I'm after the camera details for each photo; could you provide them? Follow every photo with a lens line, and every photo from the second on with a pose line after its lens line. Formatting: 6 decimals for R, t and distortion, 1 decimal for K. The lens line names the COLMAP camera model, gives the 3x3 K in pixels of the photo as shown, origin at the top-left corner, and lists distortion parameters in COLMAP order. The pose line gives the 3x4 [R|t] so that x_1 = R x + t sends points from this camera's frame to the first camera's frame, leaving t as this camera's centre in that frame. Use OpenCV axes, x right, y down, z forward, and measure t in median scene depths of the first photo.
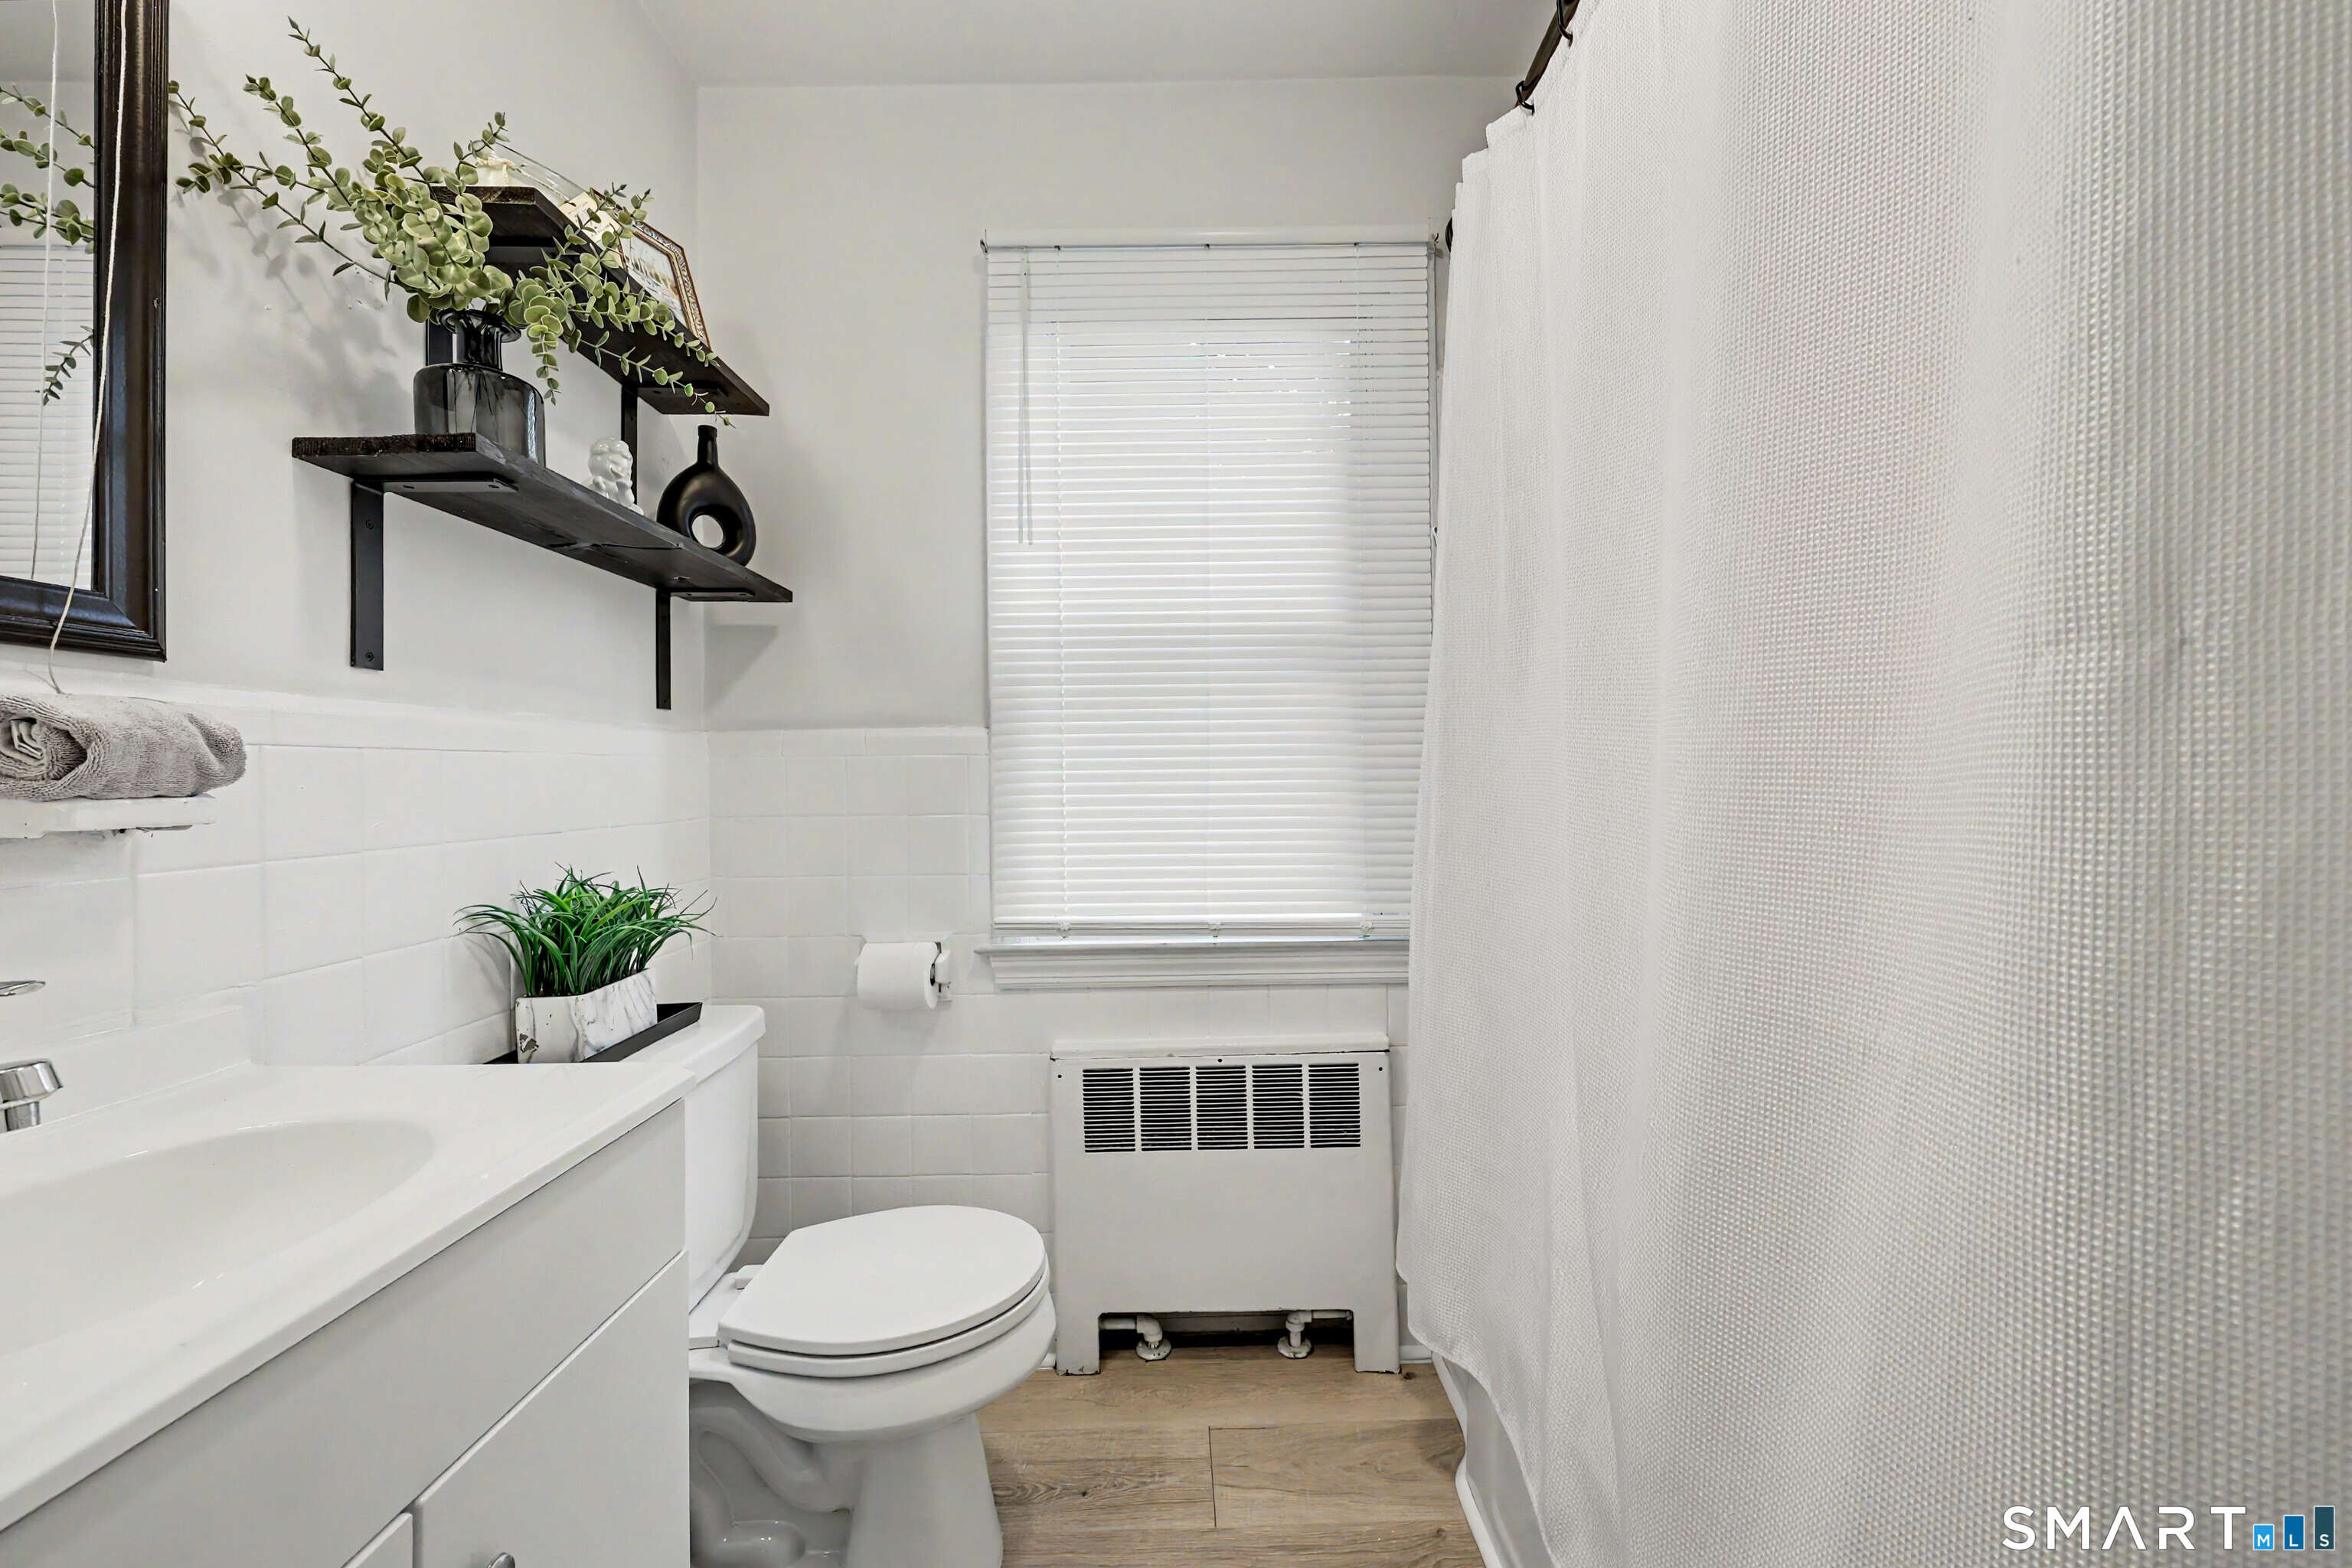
lens RADIAL K [[953.4, 0, 1175.1], [0, 953.4, 783.1], [0, 0, 1]] dist [0.002400, -0.000951]
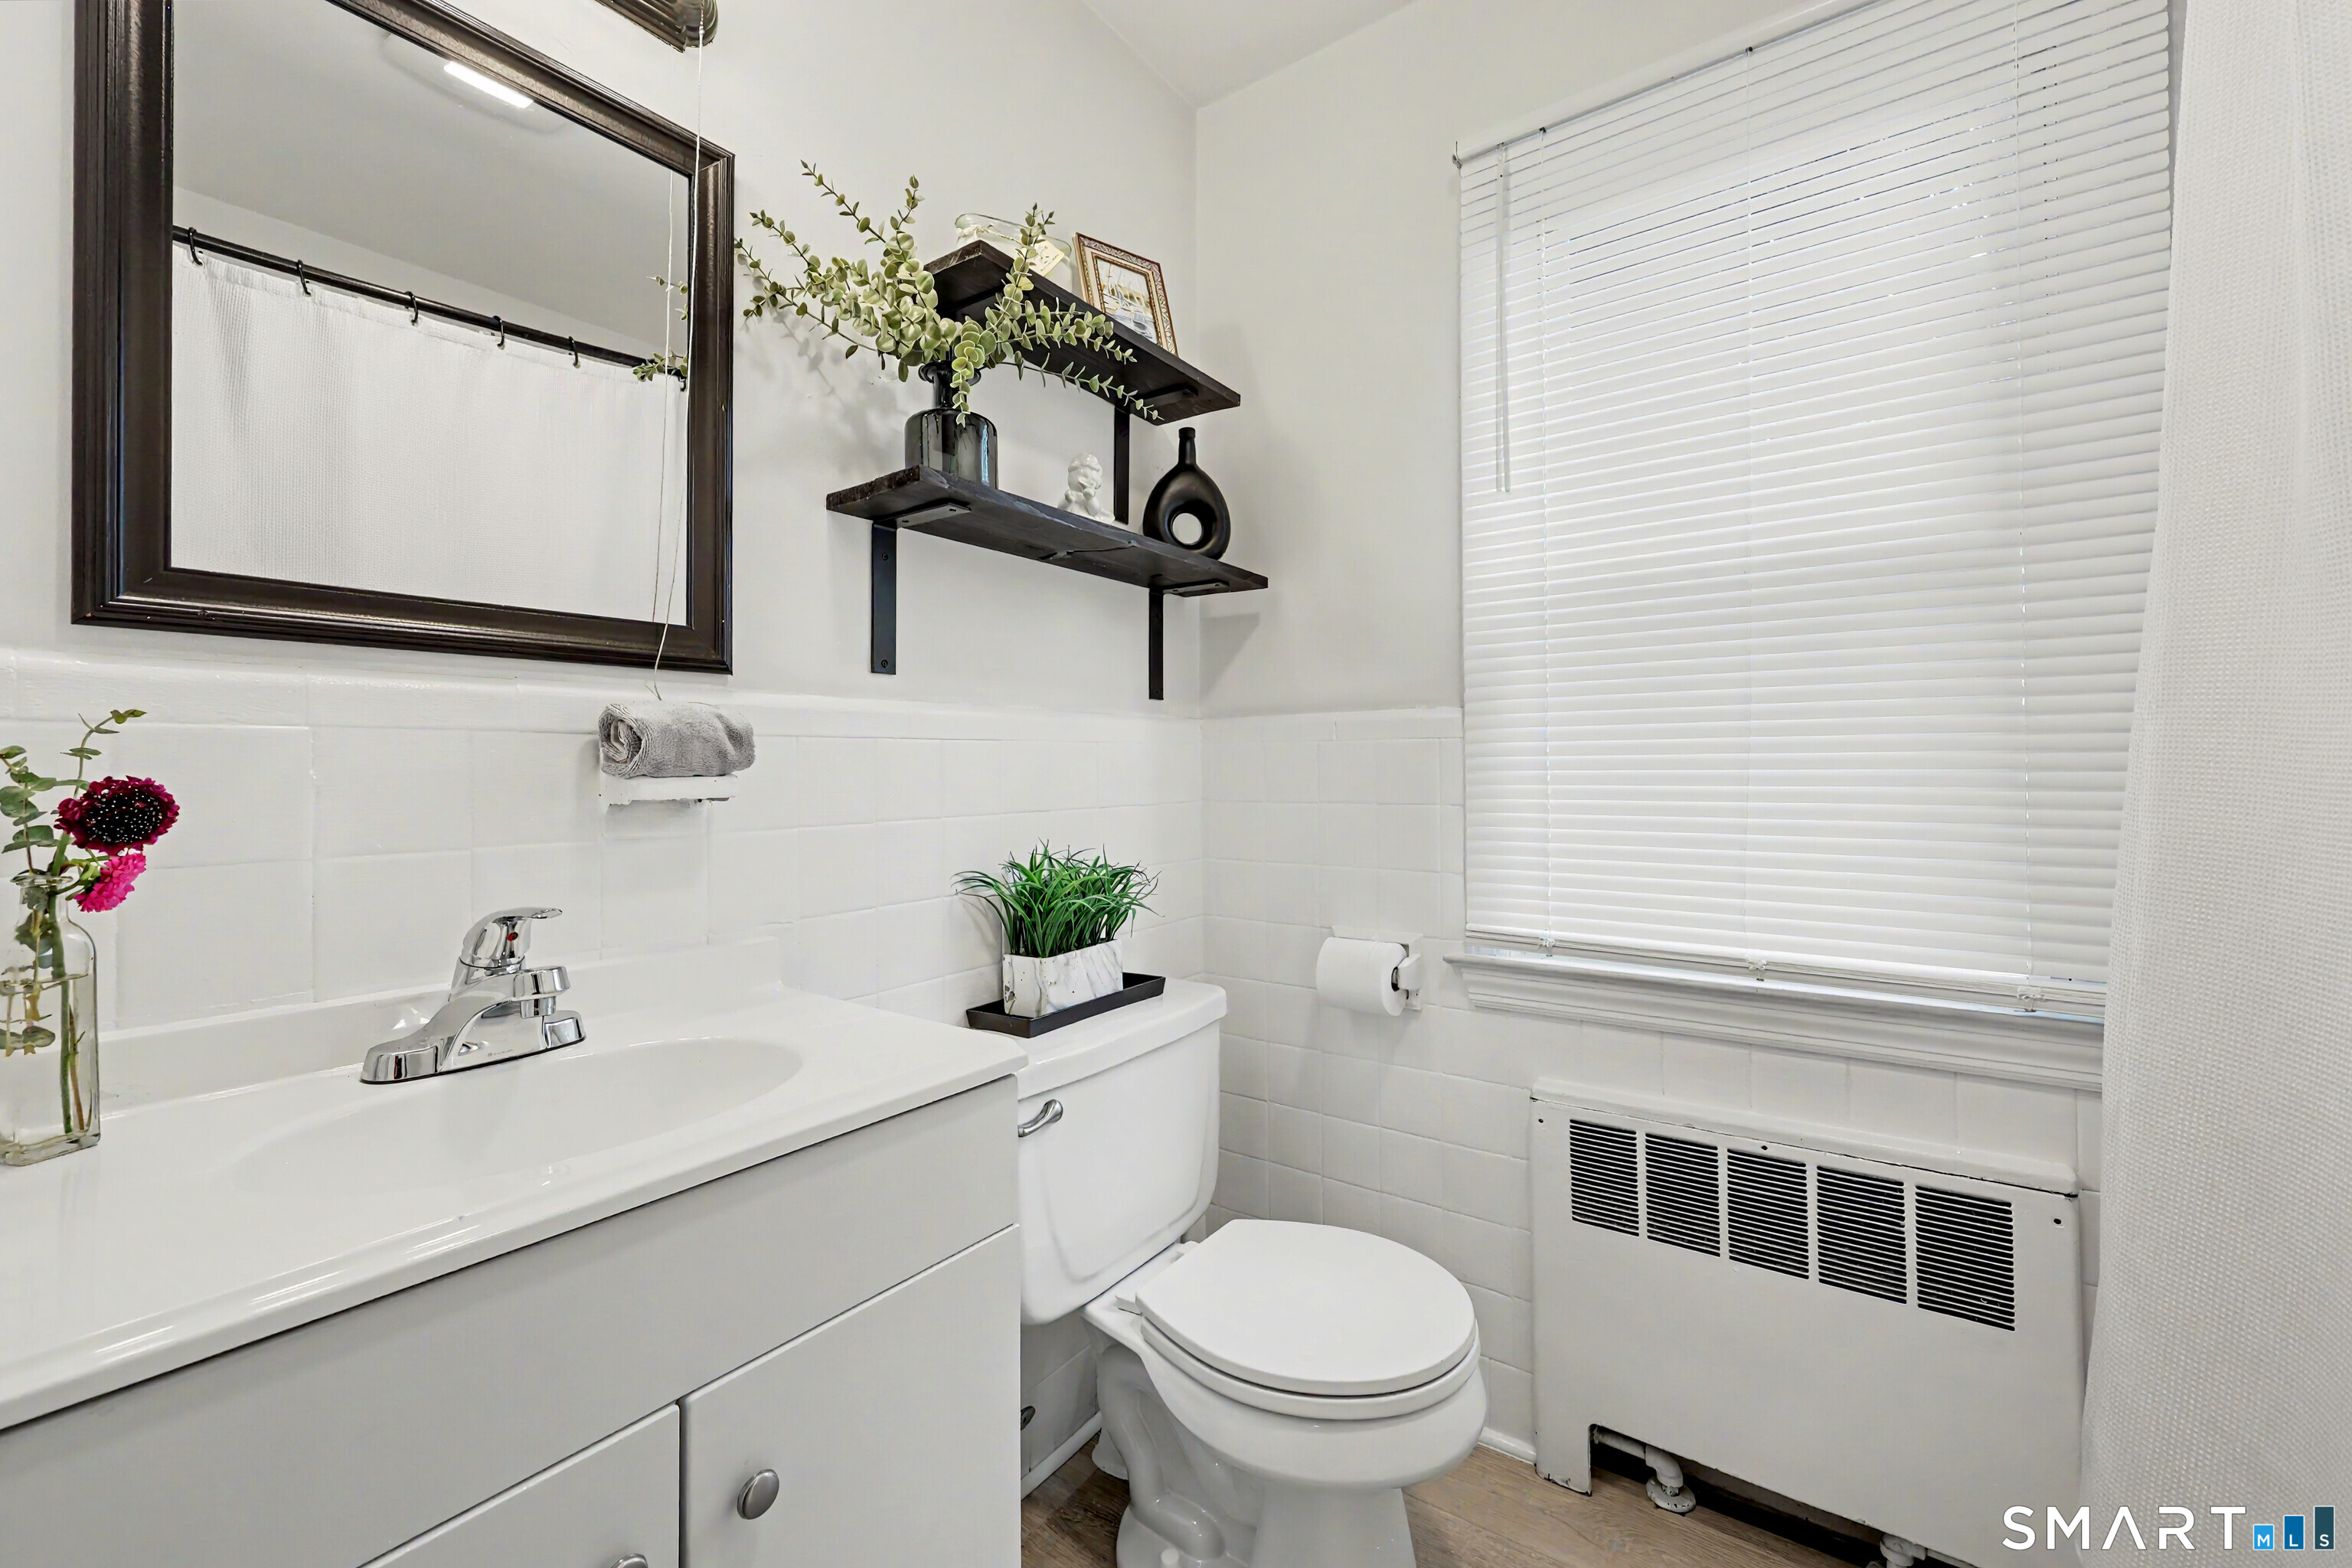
lens RADIAL K [[953.4, 0, 1178.2], [0, 953.4, 768.7], [0, 0, 1]] dist [0.002400, -0.000951]
pose [[0.810817, 0.006820, -0.585261, 0.118056], [-0.007062, 0.999973, 0.001869, -0.001341], [0.585258, 0.002618, 0.810843, 0.144079]]
